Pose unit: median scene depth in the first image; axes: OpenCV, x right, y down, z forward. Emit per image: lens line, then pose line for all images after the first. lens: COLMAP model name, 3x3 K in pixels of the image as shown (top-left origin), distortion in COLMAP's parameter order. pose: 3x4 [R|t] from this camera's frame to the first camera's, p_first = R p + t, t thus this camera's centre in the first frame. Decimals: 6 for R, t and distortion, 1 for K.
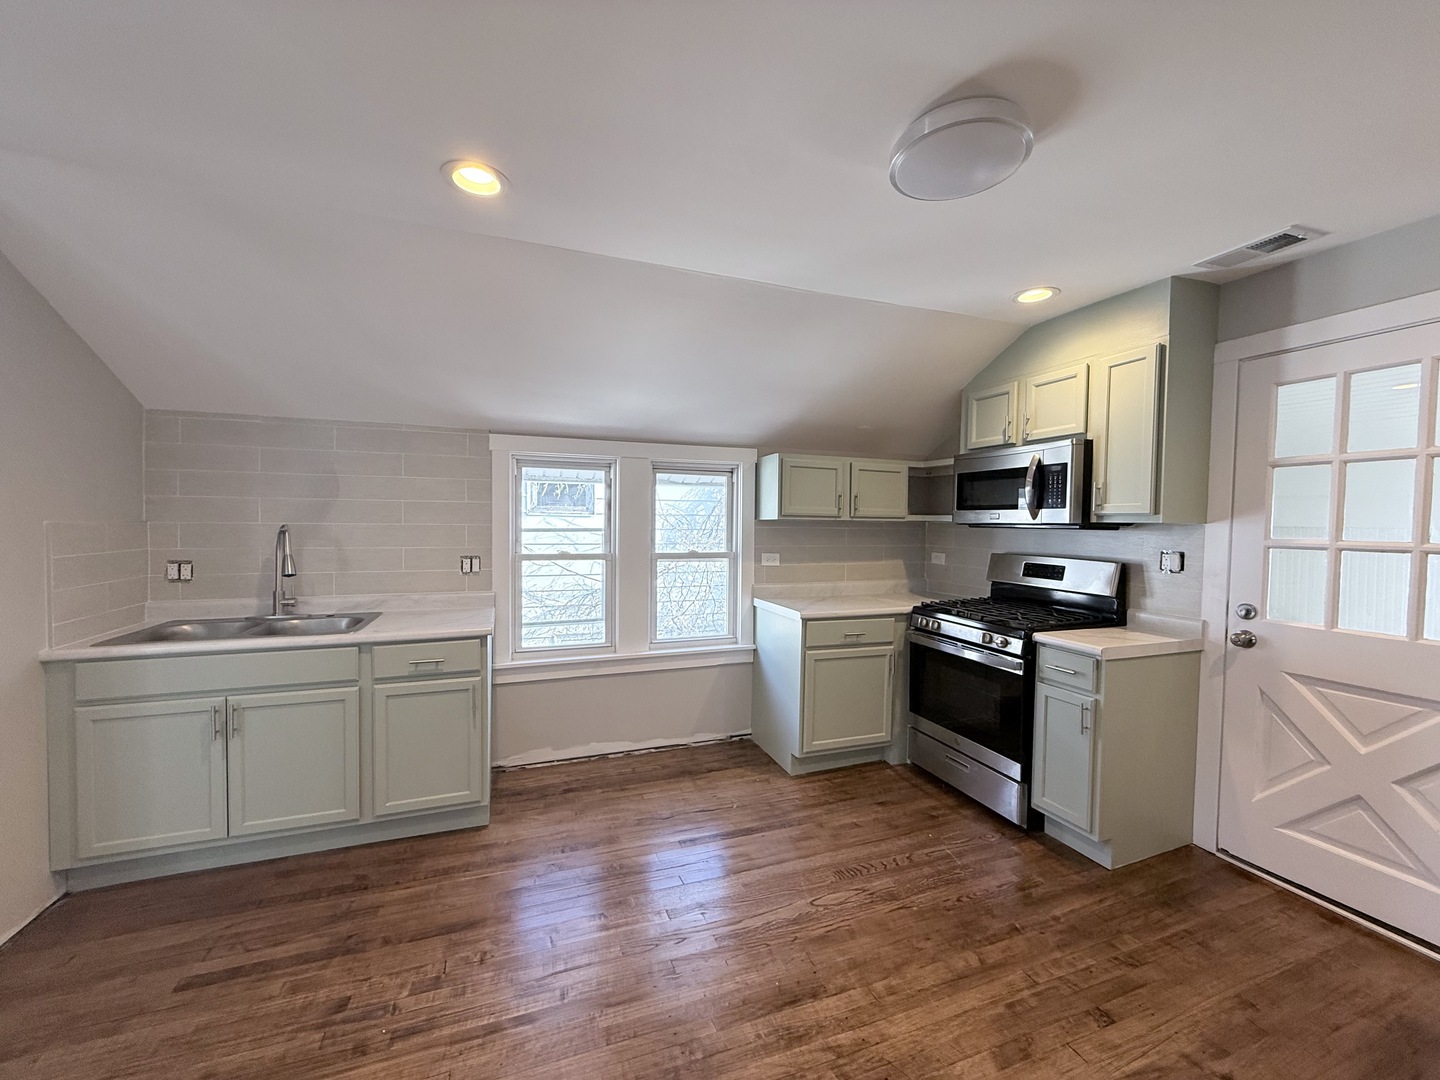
lens RADIAL K [[571.6, 0, 715.5], [0, 571.6, 538.3], [0, 0, 1]] dist [-0.001752, -0.000088]
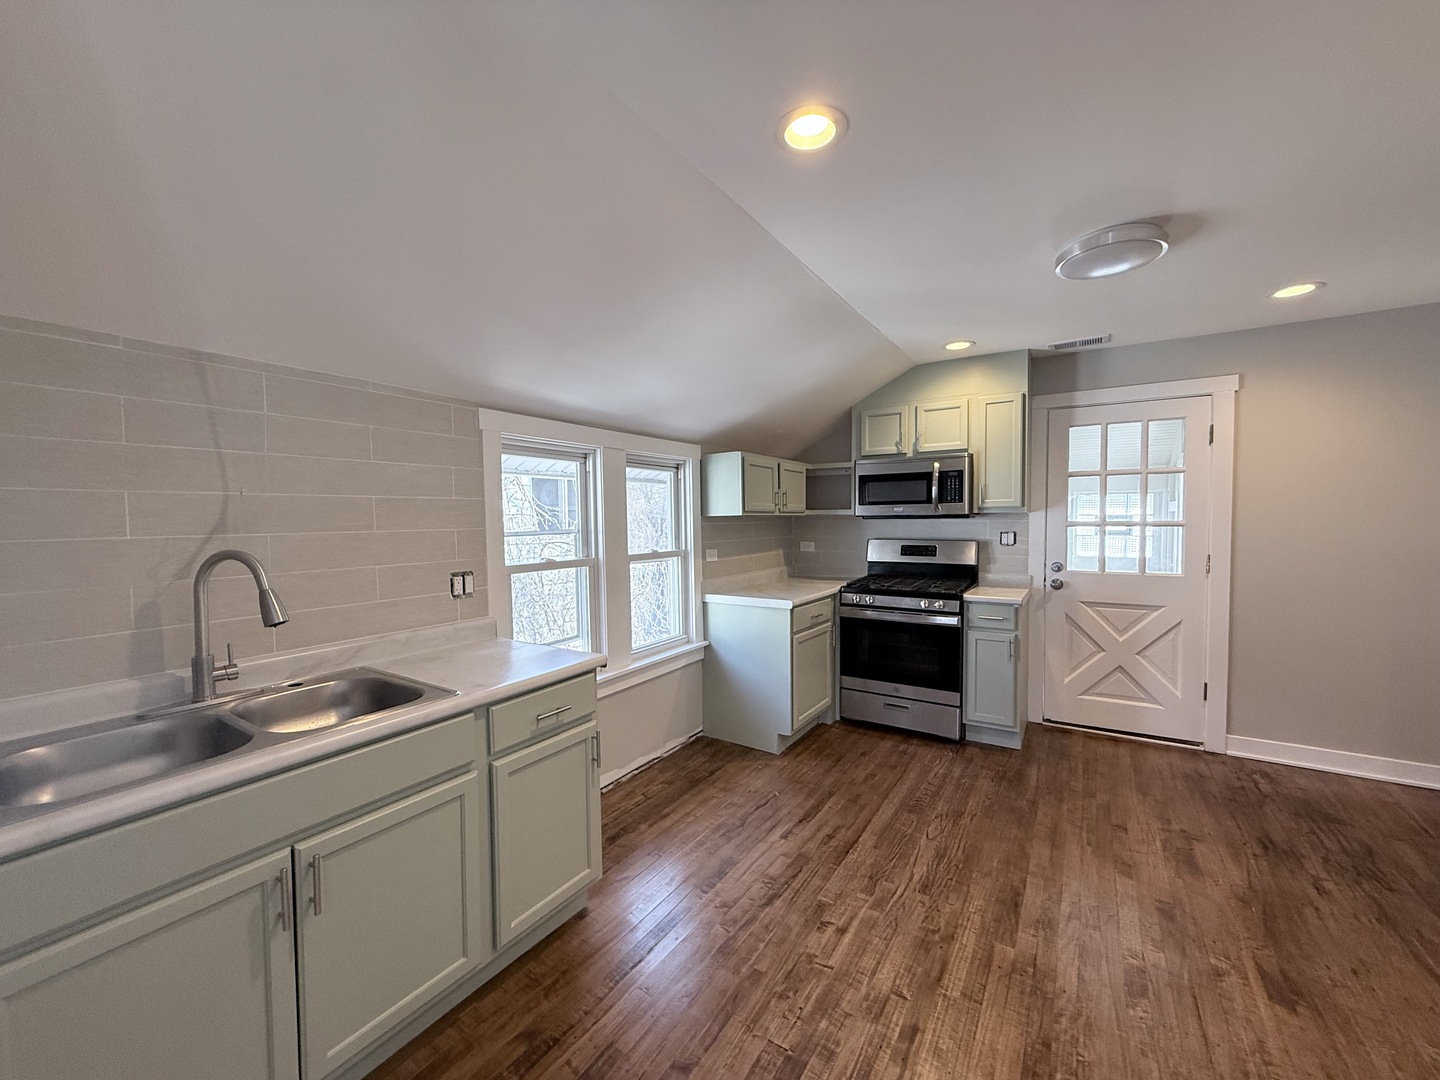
lens RADIAL K [[571.6, 0, 715.5], [0, 571.6, 538.3], [0, 0, 1]] dist [-0.001752, -0.000088]
pose [[0.802886, -0.041624, 0.594677, -0.605648], [0.038629, 0.999095, 0.017776, -0.013053], [-0.594879, 0.008700, 0.803768, 0.217873]]
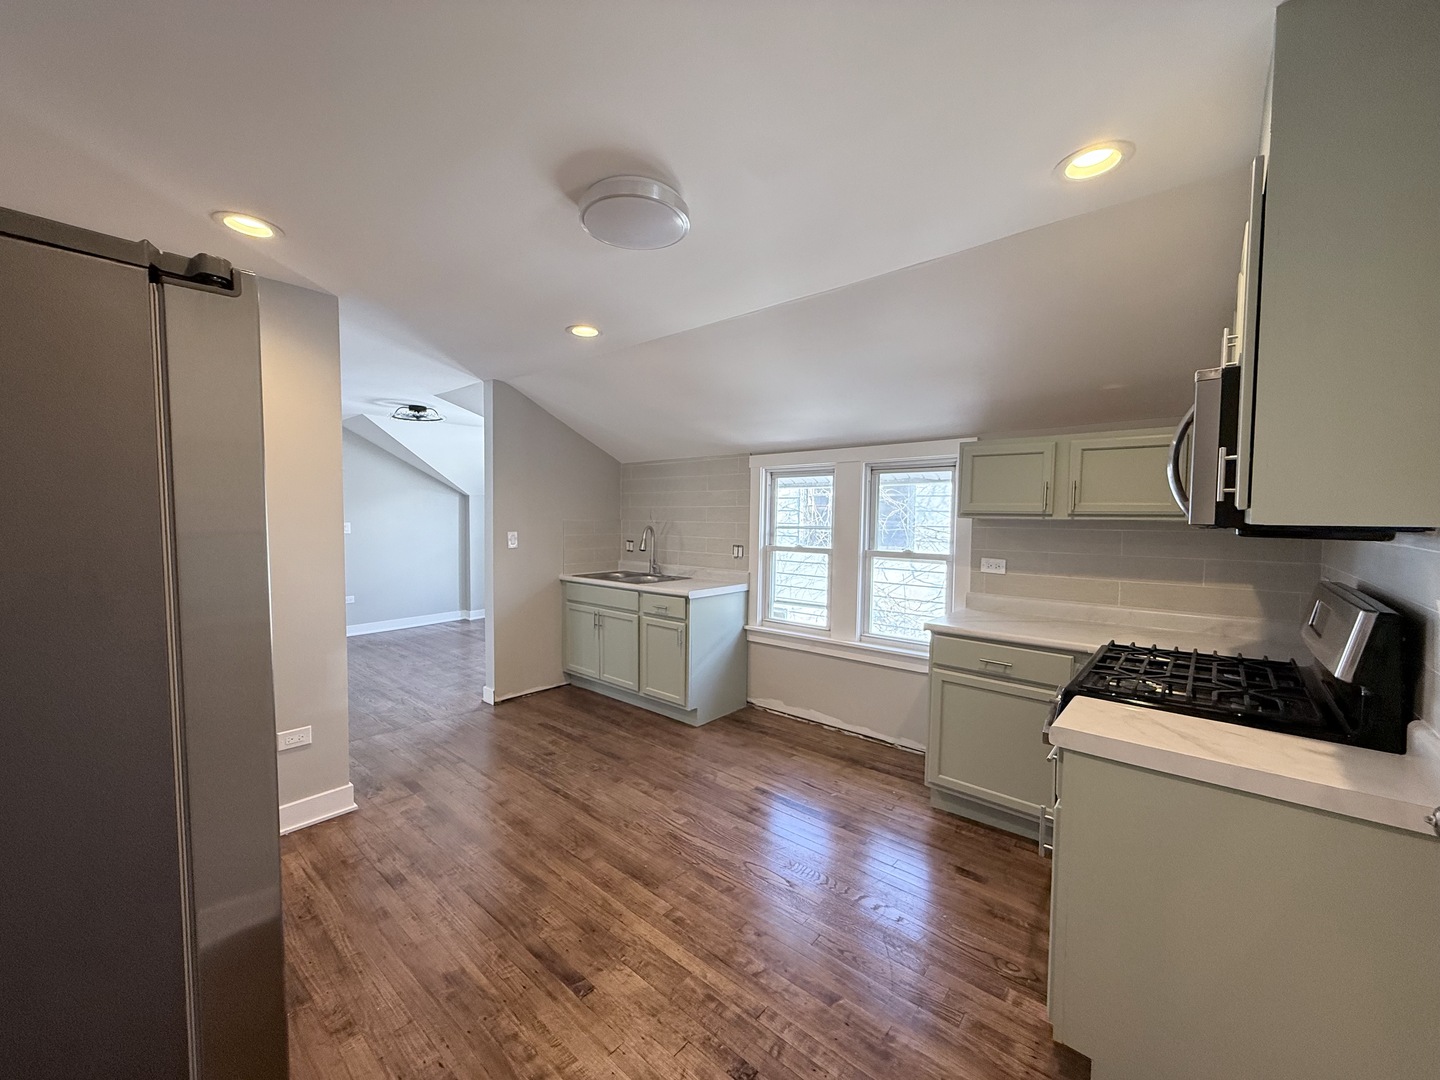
lens RADIAL K [[571.6, 0, 715.5], [0, 571.6, 538.3], [0, 0, 1]] dist [-0.001752, -0.000088]
pose [[0.478347, 0.027428, -0.877743, 0.775093], [-0.028938, 0.999462, 0.015461, -0.005742], [0.877694, 0.018004, 0.478883, 0.284284]]
